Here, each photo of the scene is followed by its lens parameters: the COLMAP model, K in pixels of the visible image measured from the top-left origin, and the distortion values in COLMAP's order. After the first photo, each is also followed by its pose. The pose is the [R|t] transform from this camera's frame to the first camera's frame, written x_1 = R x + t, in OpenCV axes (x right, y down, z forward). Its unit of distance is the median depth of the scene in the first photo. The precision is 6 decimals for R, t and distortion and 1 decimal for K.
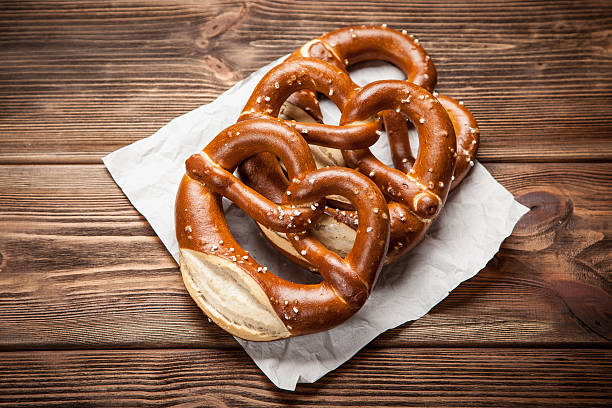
lens RADIAL K [[1708.5, 0, 280.2], [0, 1708.5, 200.1], [0, 0, 1]] dist [0.301803, 0.000000]
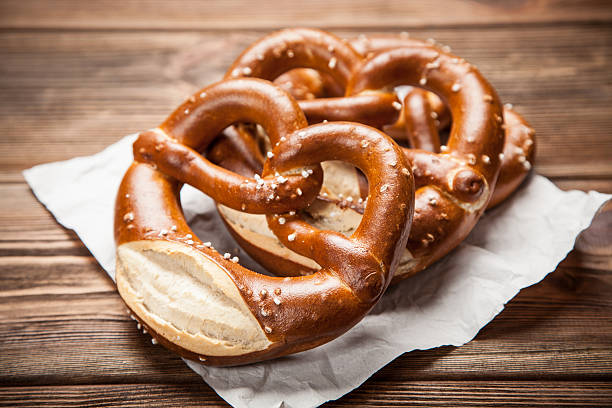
lens RADIAL K [[1519.8, 0, 307.2], [0, 1519.8, 204.0], [0, 0, 1]] dist [0.315779, 0.000000]
pose [[0.999769, -0.006138, -0.020592, 0.032306], [-0.002190, 0.924230, -0.381829, 0.249172], [0.021375, 0.381786, 0.924004, 0.414662]]
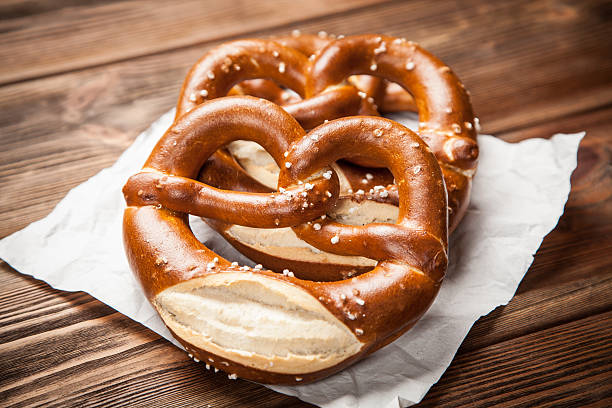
lens RADIAL K [[1519.8, 0, 306.7], [0, 1519.8, 202.4], [0, 0, 1]] dist [0.315779, 0.000000]
pose [[0.922080, -0.232445, 0.309416, -0.180089], [0.335001, 0.879719, -0.337445, 0.216941], [-0.193762, 0.414806, 0.889040, 0.439021]]
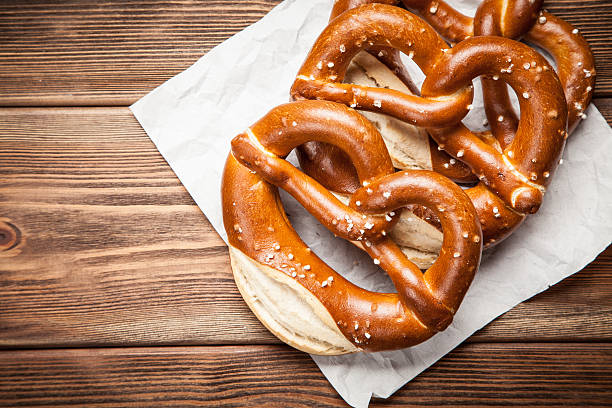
lens RADIAL K [[1519.8, 0, 306.7], [0, 1519.8, 203.6], [0, 0, 1]] dist [0.315779, 0.000000]
pose [[0.999598, -0.009832, -0.026575, -0.000425], [0.021213, 0.881452, 0.471797, -0.339451], [0.018786, -0.472171, 0.881307, 0.349103]]
